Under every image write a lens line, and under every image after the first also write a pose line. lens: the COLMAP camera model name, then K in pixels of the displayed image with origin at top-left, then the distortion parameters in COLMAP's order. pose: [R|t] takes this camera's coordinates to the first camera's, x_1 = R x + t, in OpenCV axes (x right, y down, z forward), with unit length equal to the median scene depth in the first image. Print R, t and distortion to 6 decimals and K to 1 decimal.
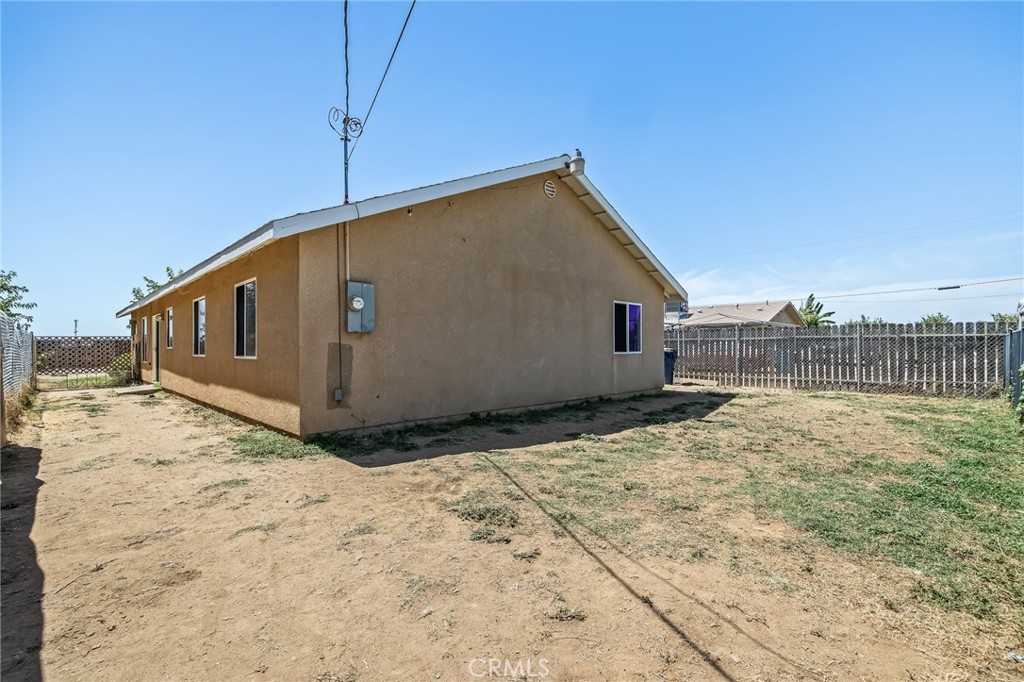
lens RADIAL K [[462.5, 0, 516.2], [0, 462.5, 342.3], [0, 0, 1]] dist [0.003113, -0.000068]
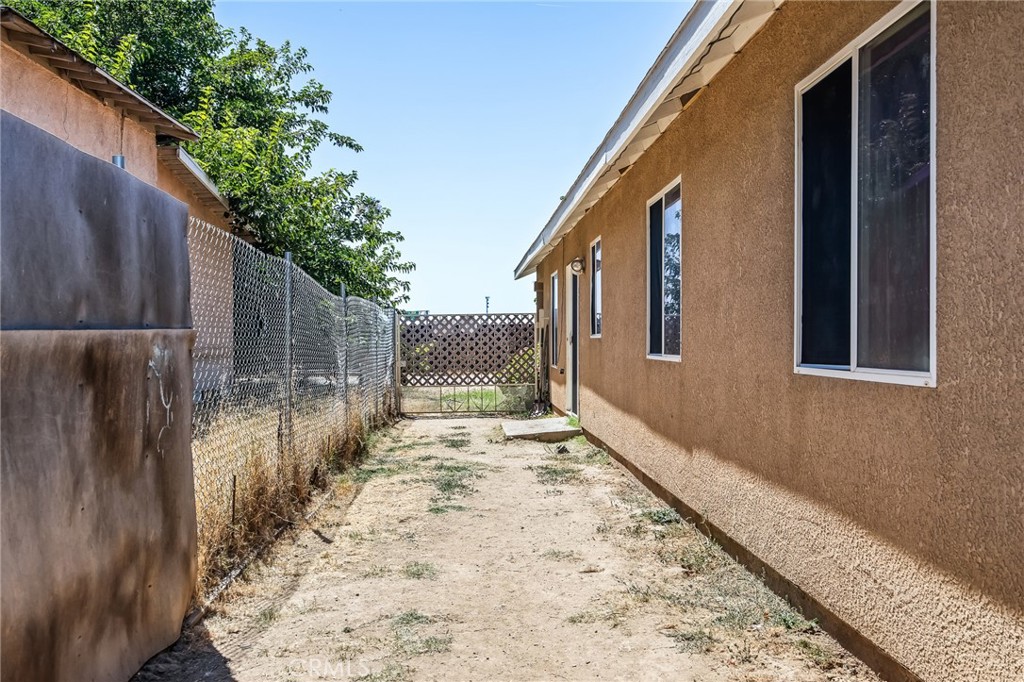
lens RADIAL K [[991.8, 0, 511.7], [0, 991.8, 340.4], [0, 0, 1]] dist [-0.004444, 0.000000]
pose [[0.745461, 0.006436, -0.666518, -0.189011], [0.000999, 0.999941, 0.010773, 0.005093], [0.666548, -0.008697, 0.745411, 0.256120]]
